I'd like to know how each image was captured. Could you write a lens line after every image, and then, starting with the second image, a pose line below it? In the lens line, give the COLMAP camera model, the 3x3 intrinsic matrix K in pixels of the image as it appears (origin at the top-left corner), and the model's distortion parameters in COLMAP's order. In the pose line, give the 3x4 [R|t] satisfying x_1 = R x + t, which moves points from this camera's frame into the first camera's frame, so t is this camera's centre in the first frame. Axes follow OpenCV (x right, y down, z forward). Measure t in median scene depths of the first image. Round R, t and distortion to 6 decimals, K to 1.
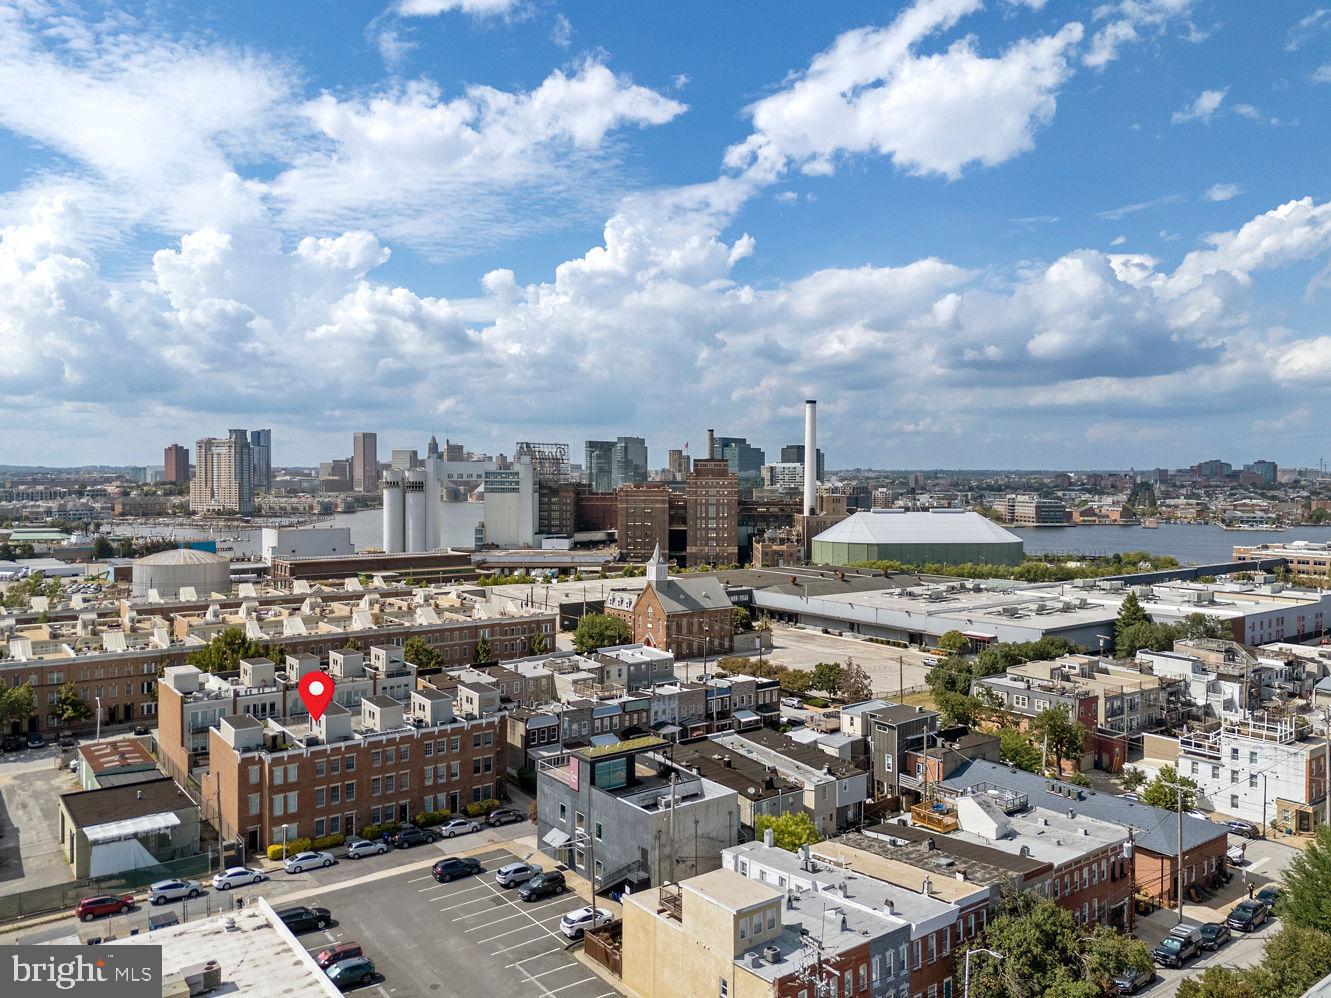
lens RADIAL K [[991.6, 0, 663.7], [0, 991.6, 490.7], [0, 0, 1]] dist [0.030625, 0.000673]
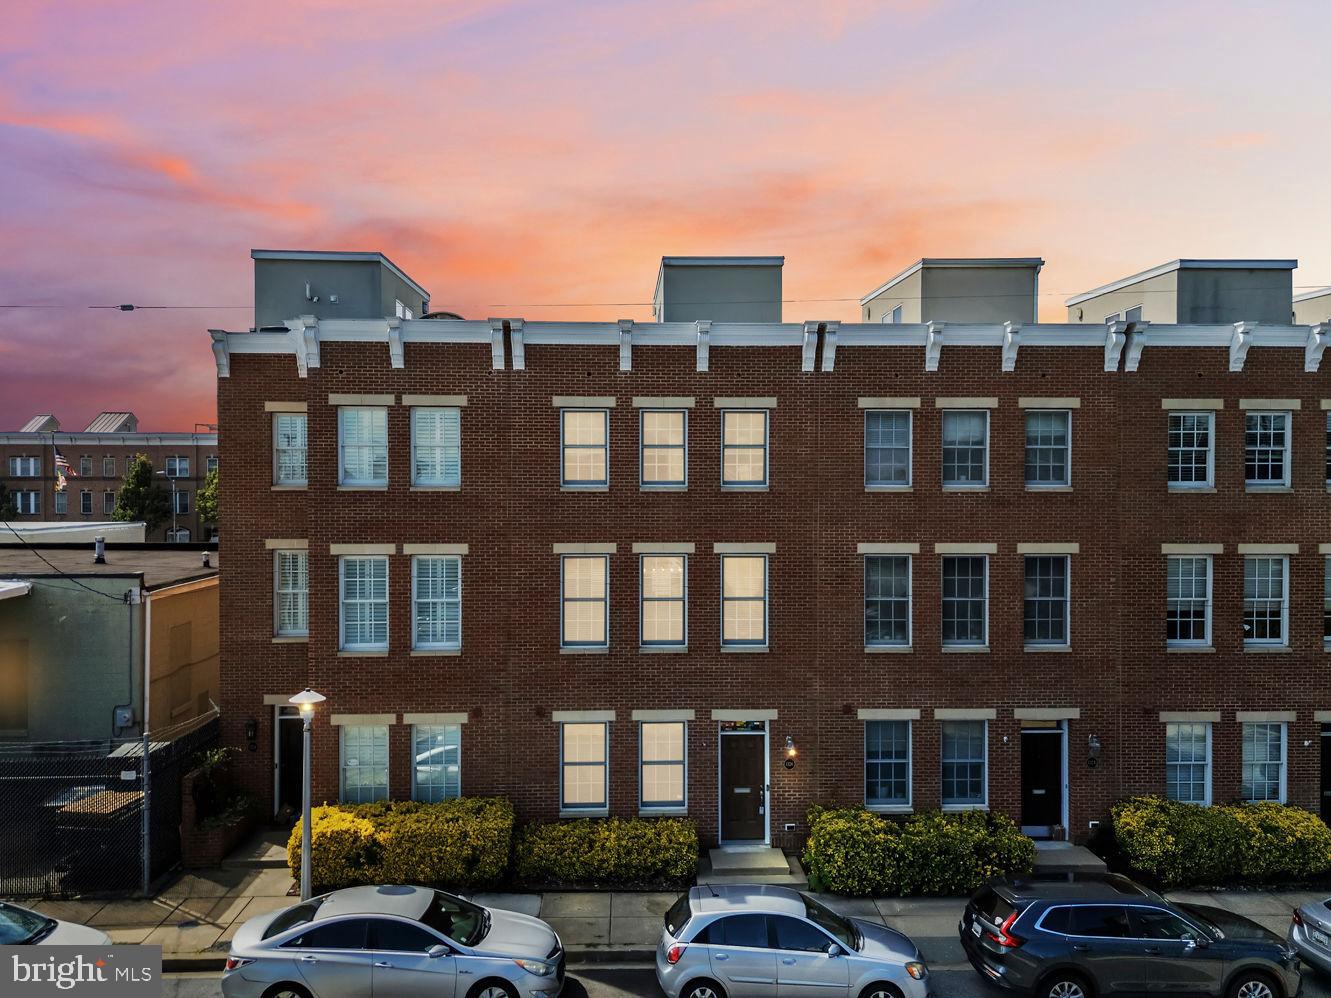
lens RADIAL K [[991.6, 0, 663.7], [0, 991.6, 490.7], [0, 0, 1]] dist [0.030625, 0.000673]
pose [[0.826137, 0.006581, -0.563432, -0.226826], [-0.011935, 0.999912, -0.005821, 0.286597], [0.563344, 0.011533, 0.826142, 0.852953]]
